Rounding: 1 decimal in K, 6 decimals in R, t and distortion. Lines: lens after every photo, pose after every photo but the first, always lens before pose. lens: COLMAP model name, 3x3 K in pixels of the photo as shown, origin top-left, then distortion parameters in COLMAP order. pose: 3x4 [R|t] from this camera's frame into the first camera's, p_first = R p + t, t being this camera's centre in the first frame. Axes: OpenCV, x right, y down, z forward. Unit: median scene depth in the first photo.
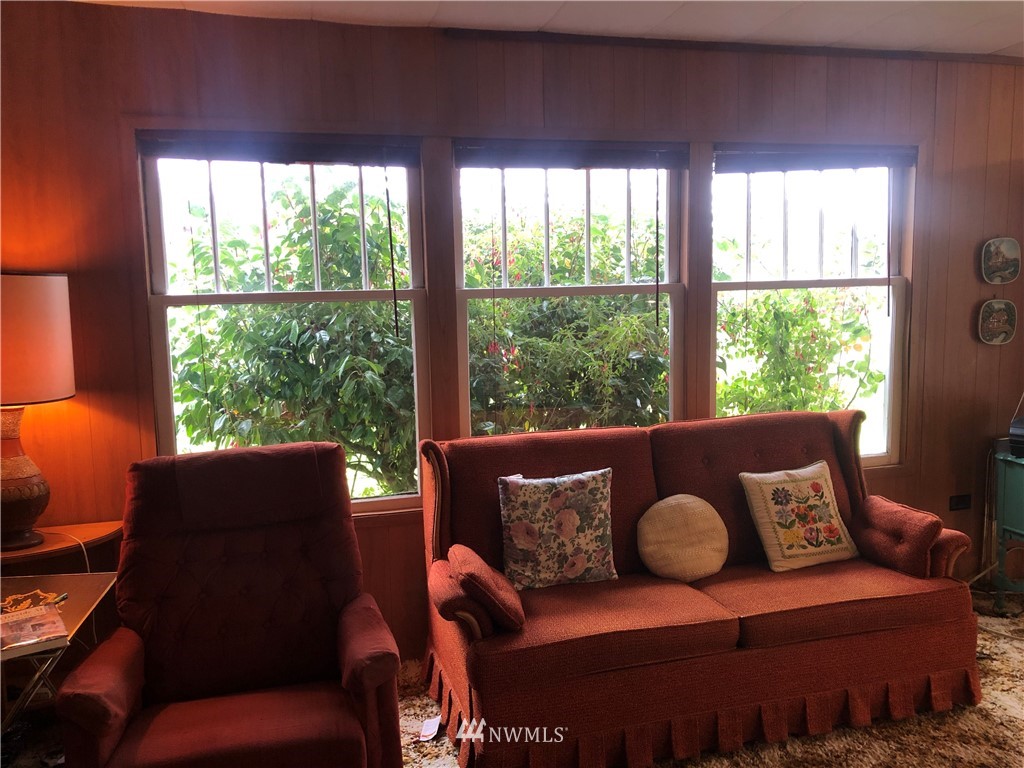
lens RADIAL K [[848.3, 0, 512.0], [0, 848.3, 384.0], [0, 0, 1]] dist [0.010049, 0.000861]
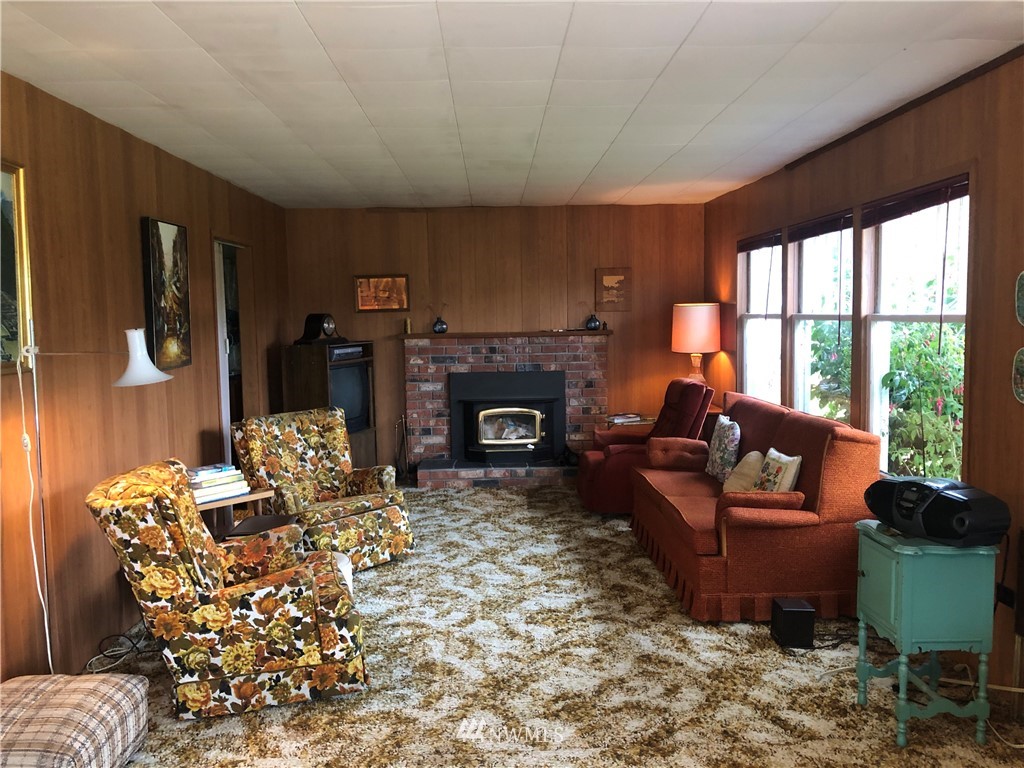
lens RADIAL K [[848.3, 0, 512.0], [0, 848.3, 384.0], [0, 0, 1]] dist [0.010049, 0.000861]
pose [[-0.219972, 0.105579, -0.969776, 1.463987], [-0.097732, 0.986739, 0.129594, -0.122960], [0.970598, 0.123286, -0.206737, 0.726296]]
